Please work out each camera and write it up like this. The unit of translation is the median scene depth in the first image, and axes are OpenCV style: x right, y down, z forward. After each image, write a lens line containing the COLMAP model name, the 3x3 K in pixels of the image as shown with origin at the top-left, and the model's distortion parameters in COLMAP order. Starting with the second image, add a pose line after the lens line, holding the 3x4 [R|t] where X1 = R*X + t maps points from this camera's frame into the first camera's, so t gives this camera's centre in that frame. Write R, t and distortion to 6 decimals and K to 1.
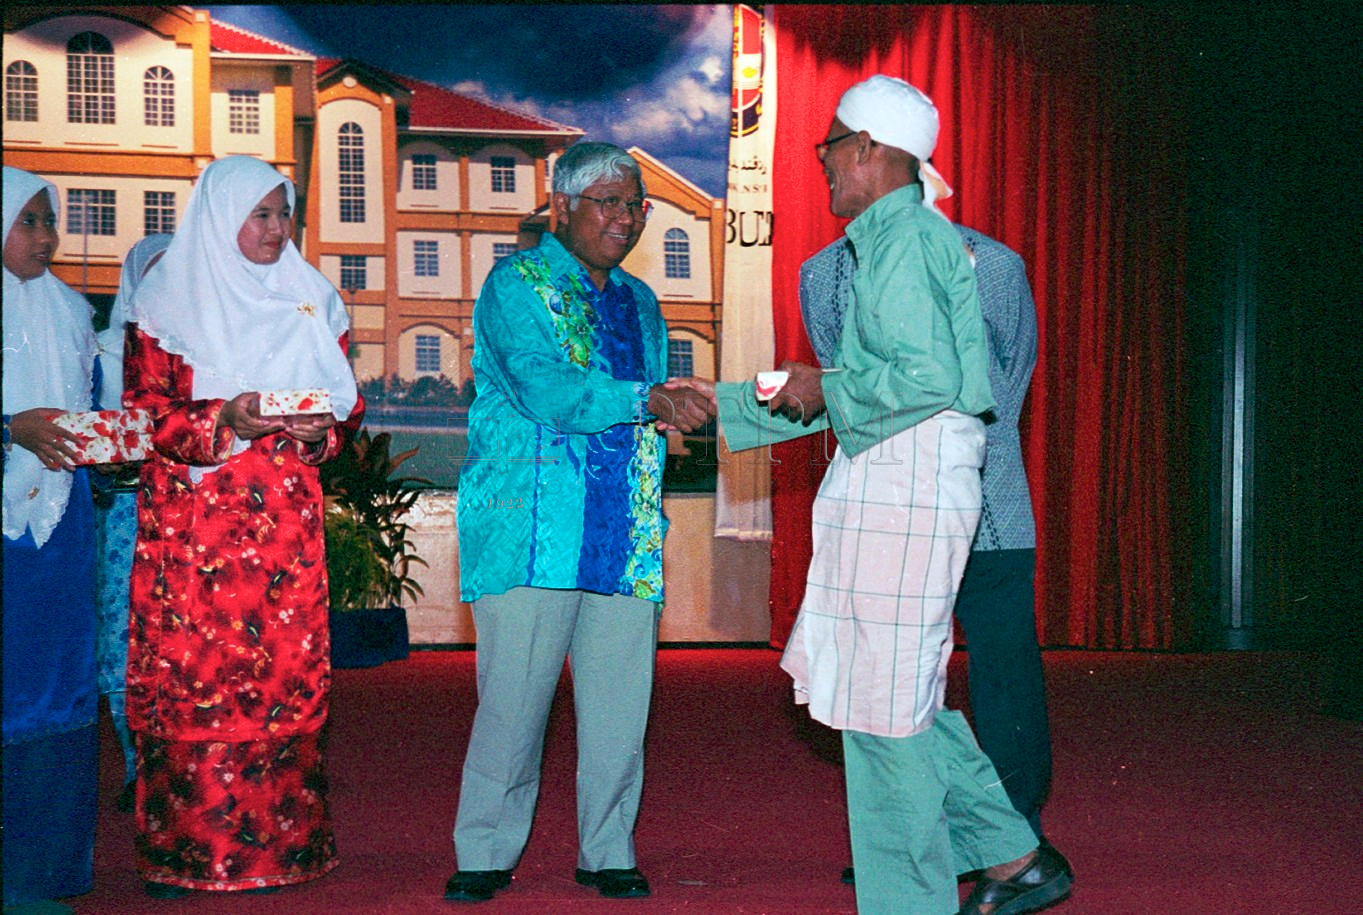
lens RADIAL K [[2210.0, 0, 723.2], [0, 2210.0, 479.1], [0, 0, 1]] dist [0.252911, 0.000000]
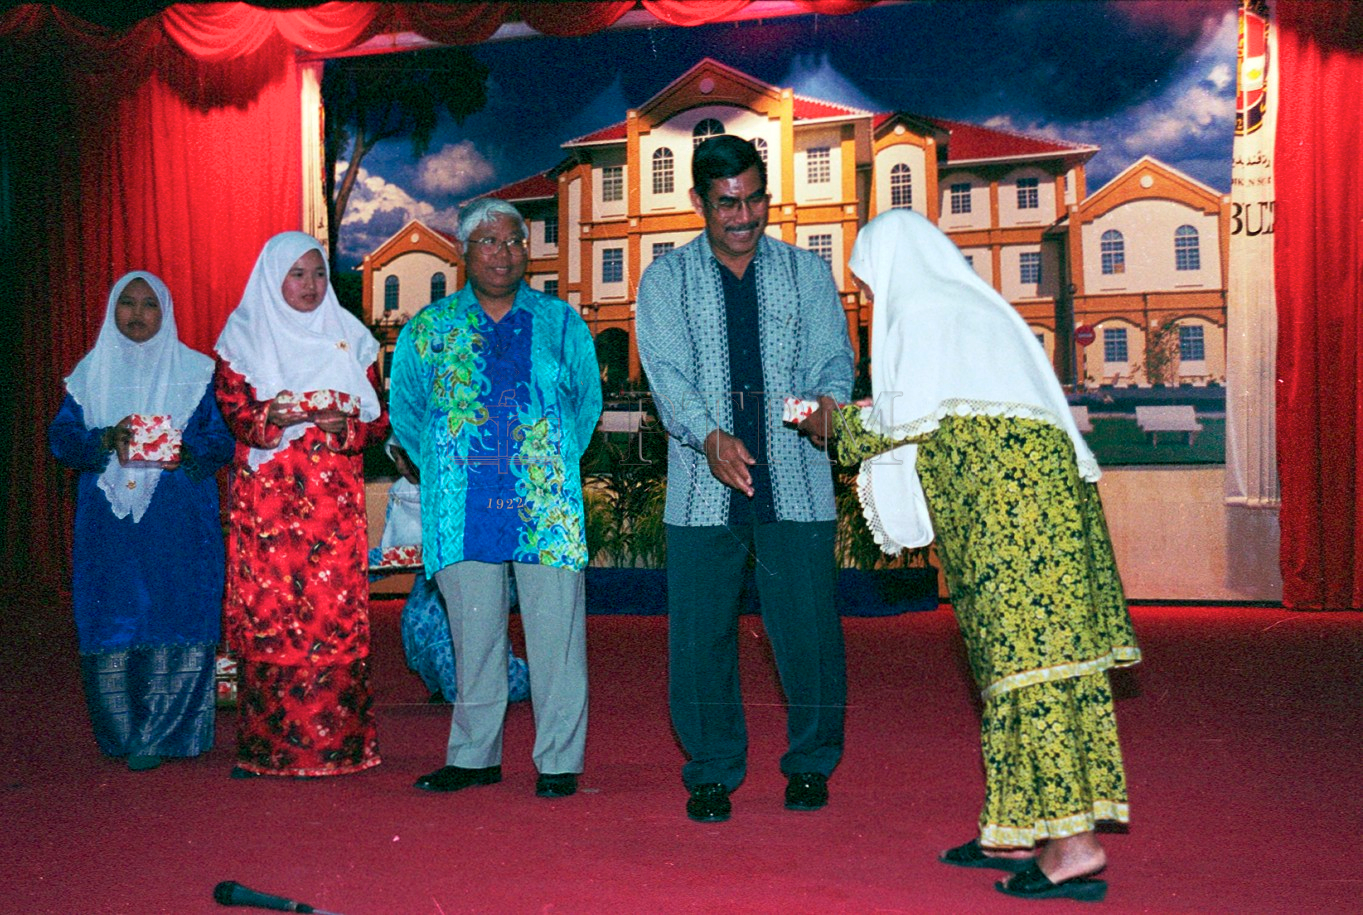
lens RADIAL K [[1887.5, 0, 690.5], [0, 1887.5, 482.3], [0, 0, 1]] dist [0.154127, 0.000000]
pose [[0.876695, -0.018157, -0.480704, 0.222165], [0.025089, 0.999653, 0.007997, 0.000953], [0.480392, -0.019071, 0.876847, 0.047045]]
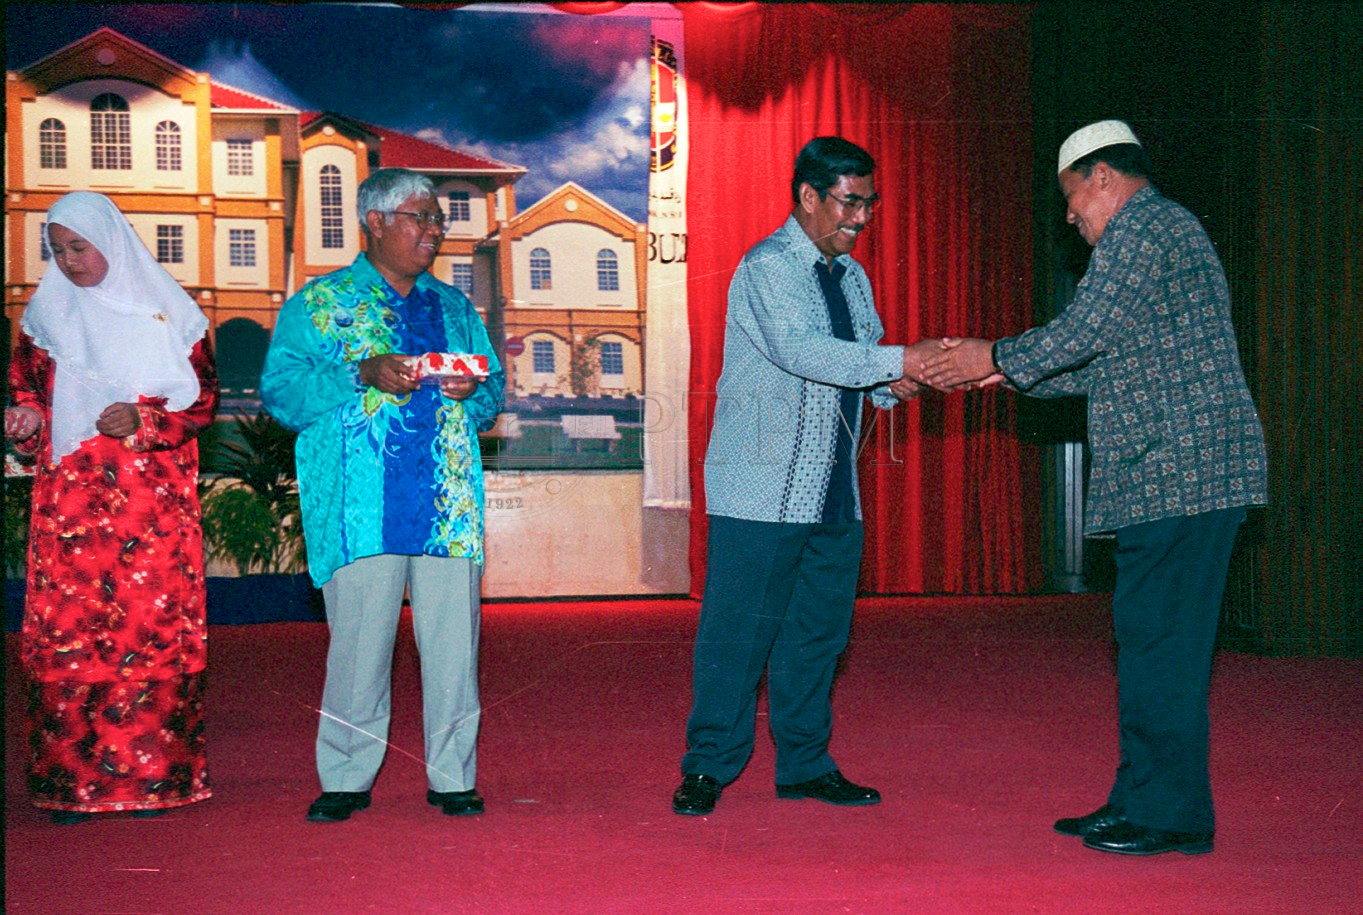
lens RADIAL K [[1844.4, 0, 727.9], [0, 1844.4, 466.9], [0, 0, 1]] dist [0.164304, 0.000000]
pose [[0.999787, -0.016693, 0.012128, 0.030857], [0.016642, 0.999852, 0.004318, 0.001069], [-0.012198, -0.004115, 0.999917, 0.002406]]
